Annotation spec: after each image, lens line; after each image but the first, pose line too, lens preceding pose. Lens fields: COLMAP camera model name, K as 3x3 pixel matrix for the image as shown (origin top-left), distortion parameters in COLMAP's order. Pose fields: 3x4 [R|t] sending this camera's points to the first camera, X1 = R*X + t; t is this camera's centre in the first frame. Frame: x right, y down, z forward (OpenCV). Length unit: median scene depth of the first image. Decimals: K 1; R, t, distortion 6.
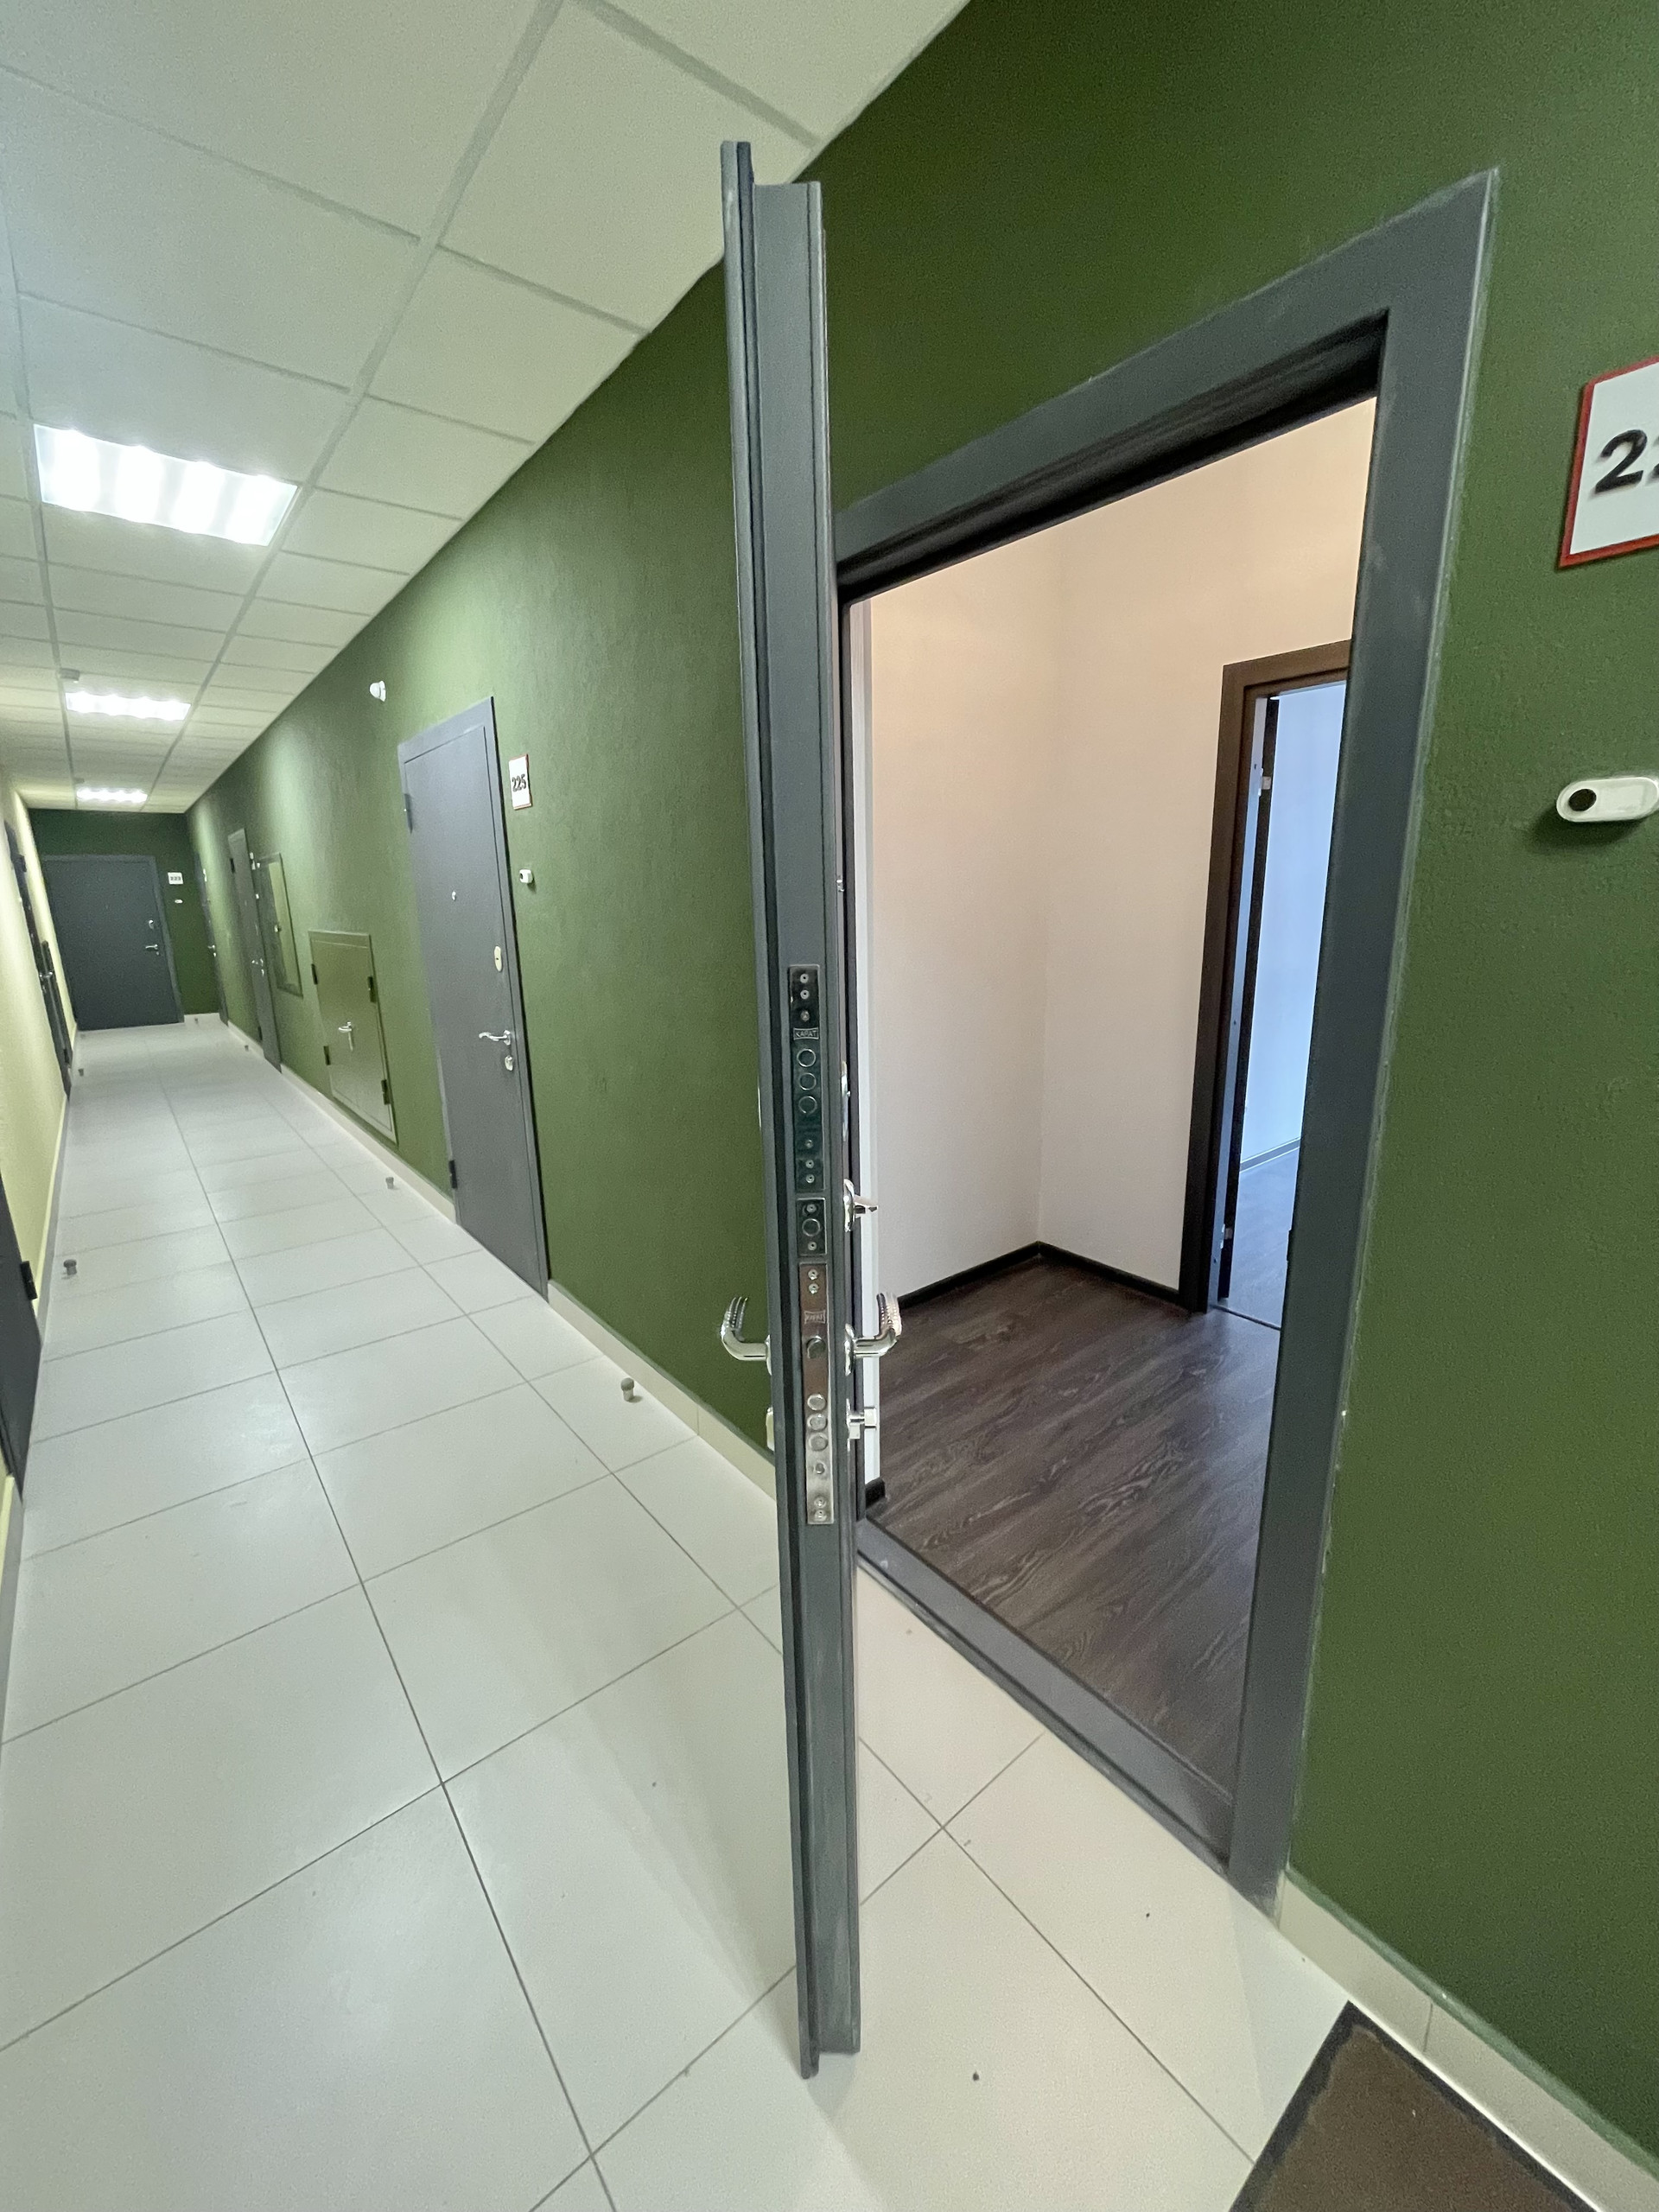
lens RADIAL K [[891.9, 0, 832.3], [0, 891.9, 1104.4], [0, 0, 1]] dist [-0.001965, 0.000012]
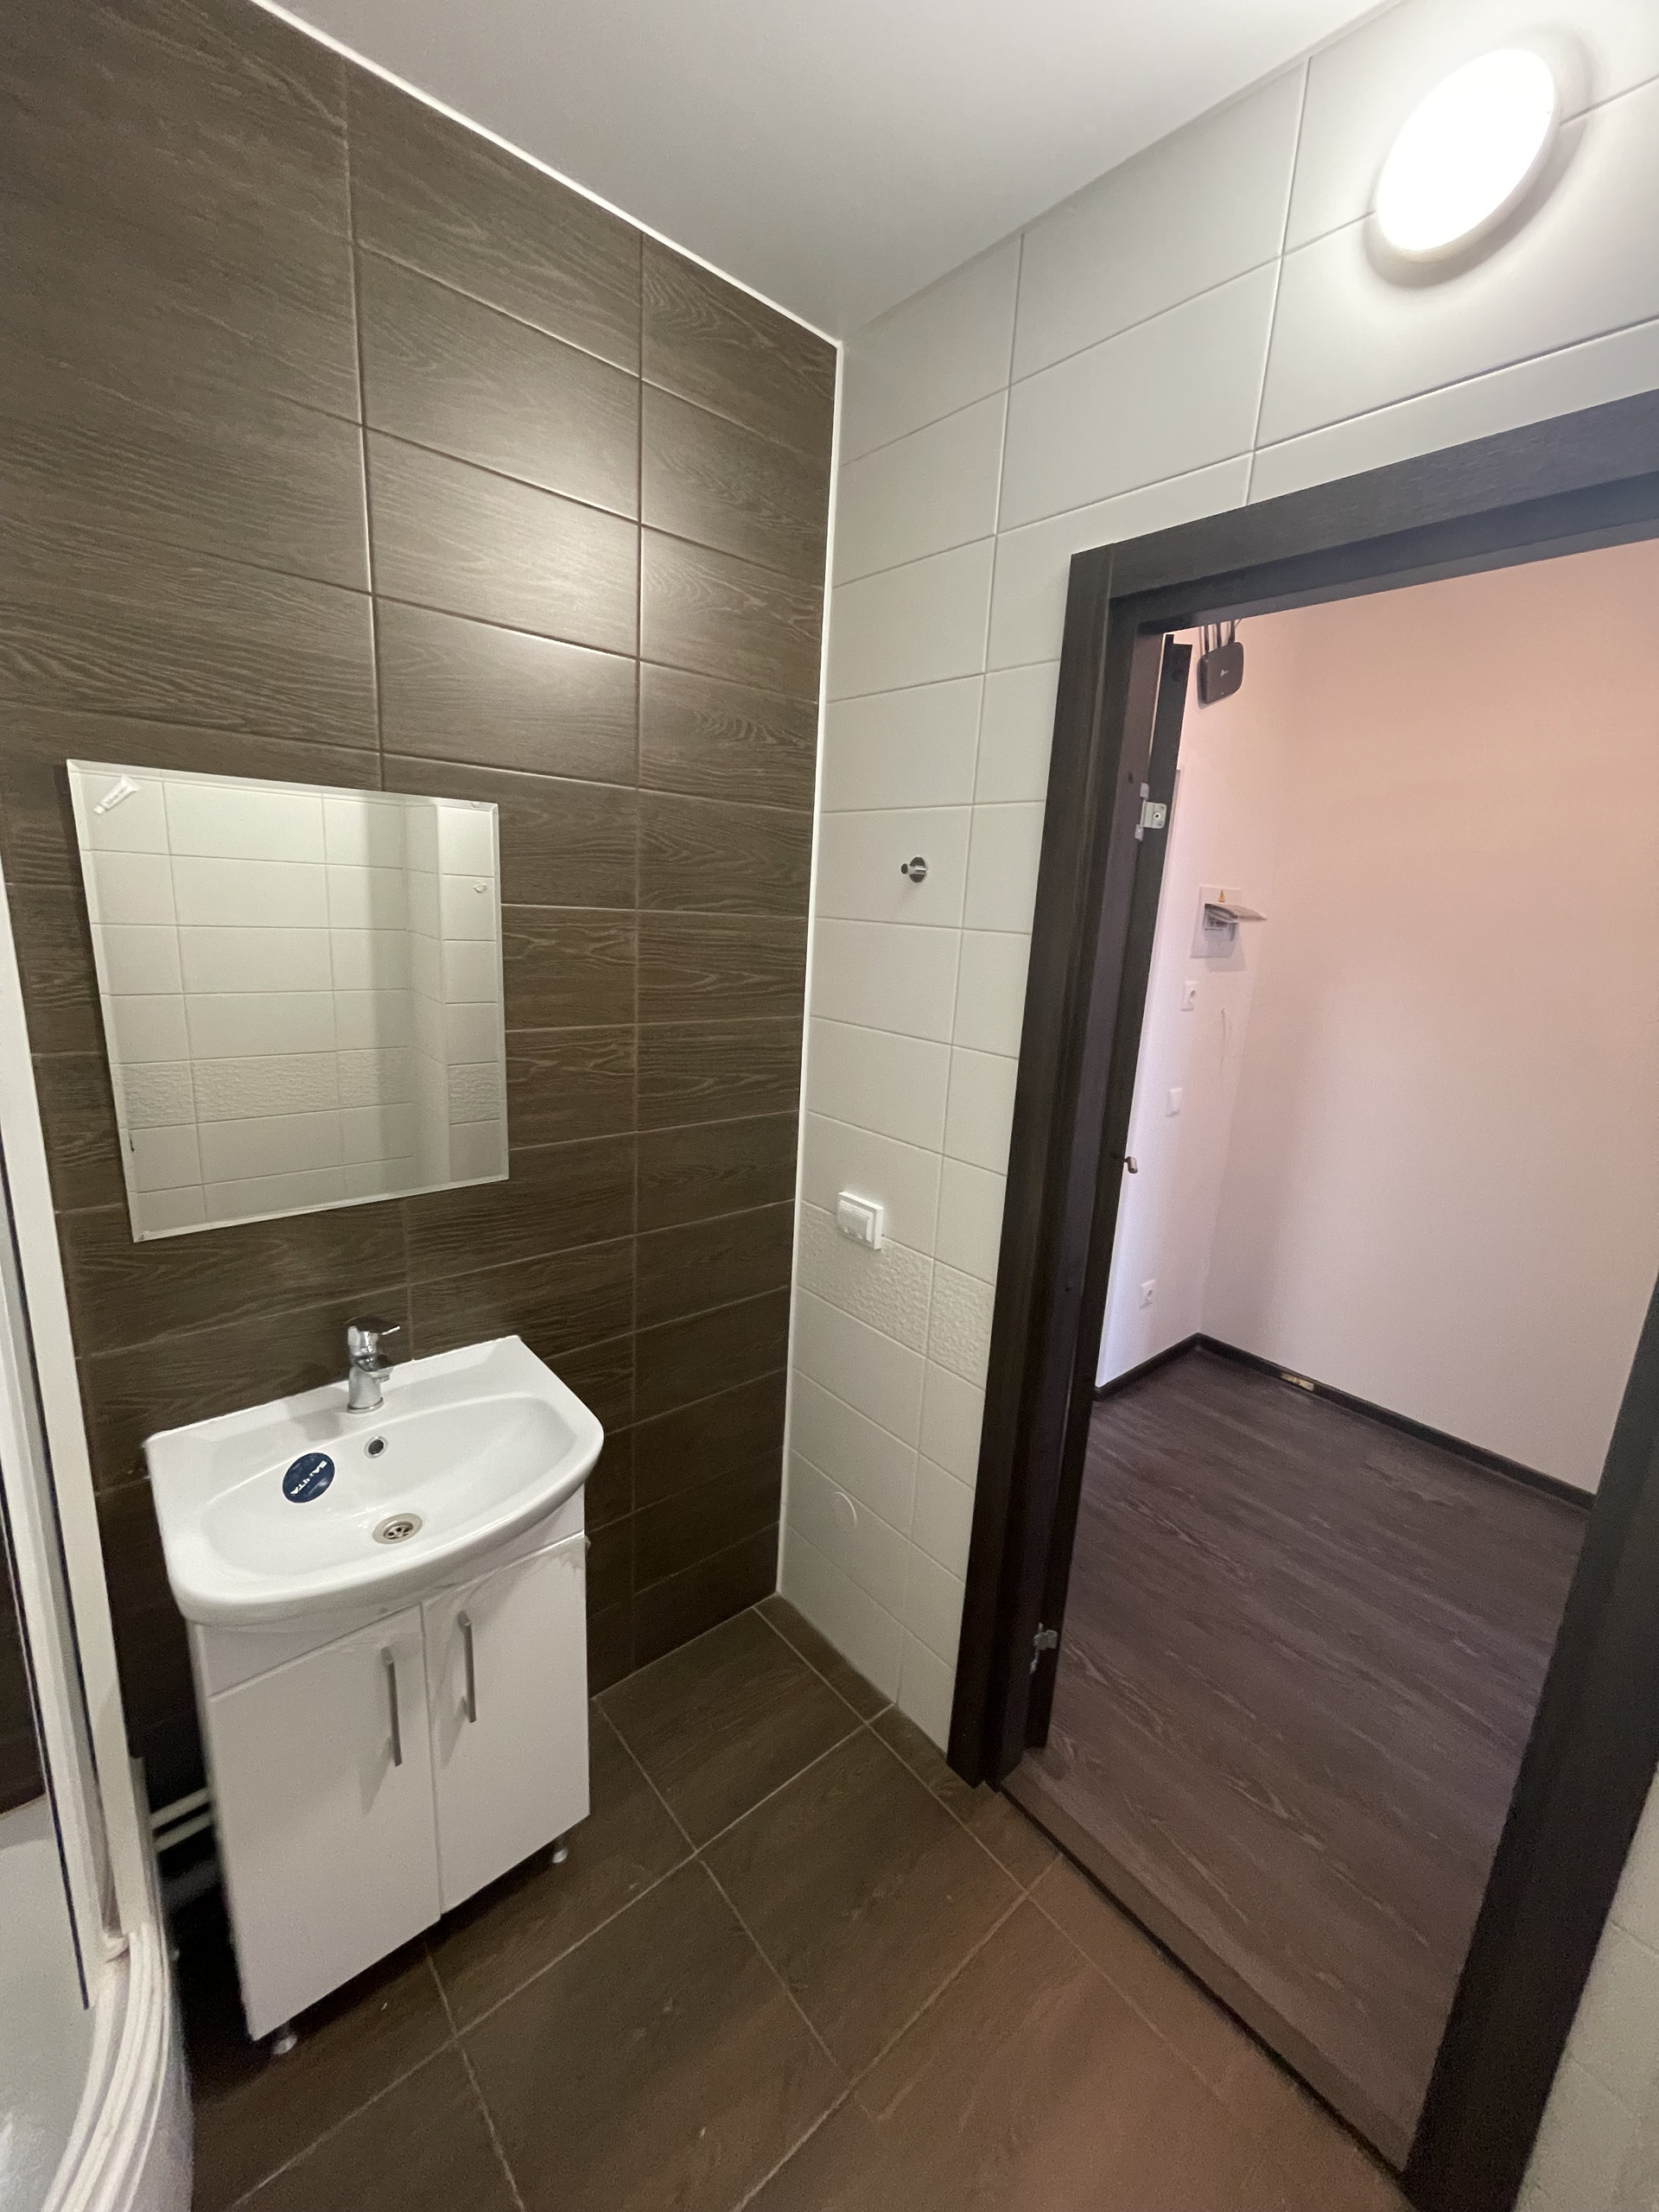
lens RADIAL K [[891.9, 0, 832.8], [0, 891.9, 1096.6], [0, 0, 1]] dist [-0.001965, 0.000012]
pose [[0.031372, 0.241296, -0.969944, 1.094556], [-0.296633, 0.928949, 0.221503, -0.150628], [0.954476, 0.280768, 0.100719, 0.311019]]
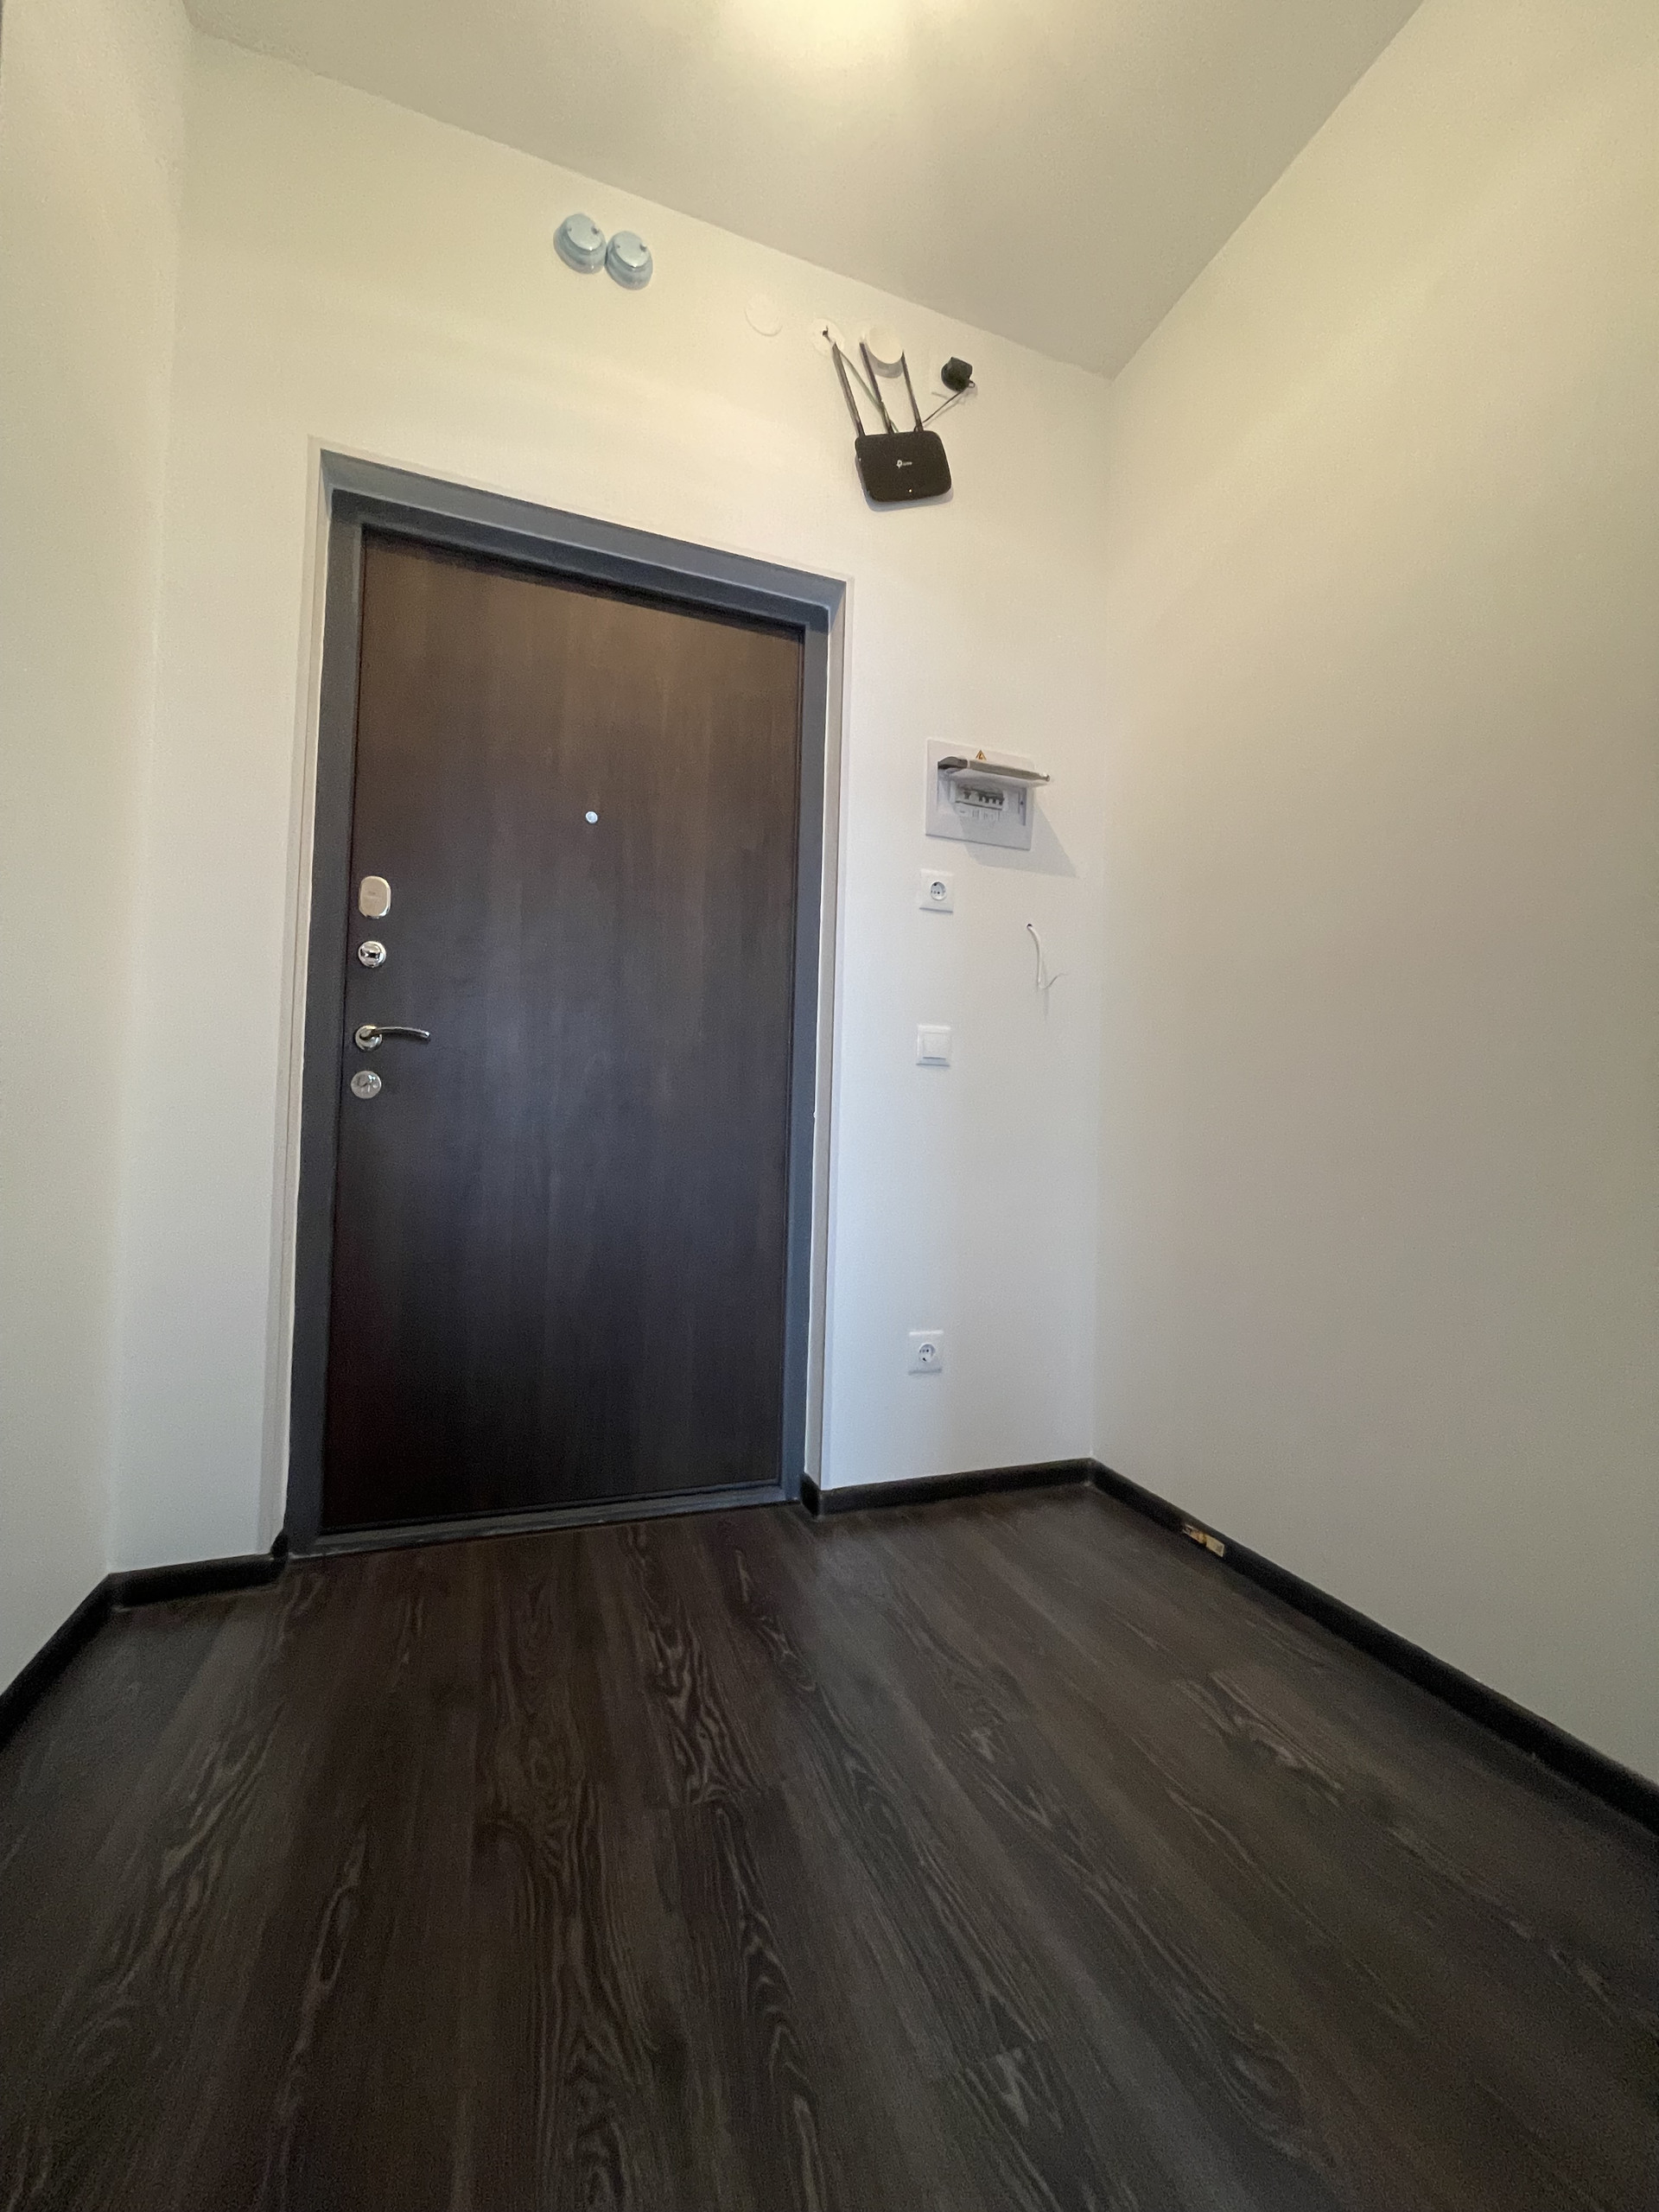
lens RADIAL K [[891.9, 0, 826.7], [0, 891.9, 1097.8], [0, 0, 1]] dist [-0.001965, 0.000012]
pose [[-0.328295, -0.011398, -0.944507, 0.760240], [-0.246913, 0.966196, 0.074163, -0.009836], [0.911733, 0.257558, -0.320011, 1.036294]]
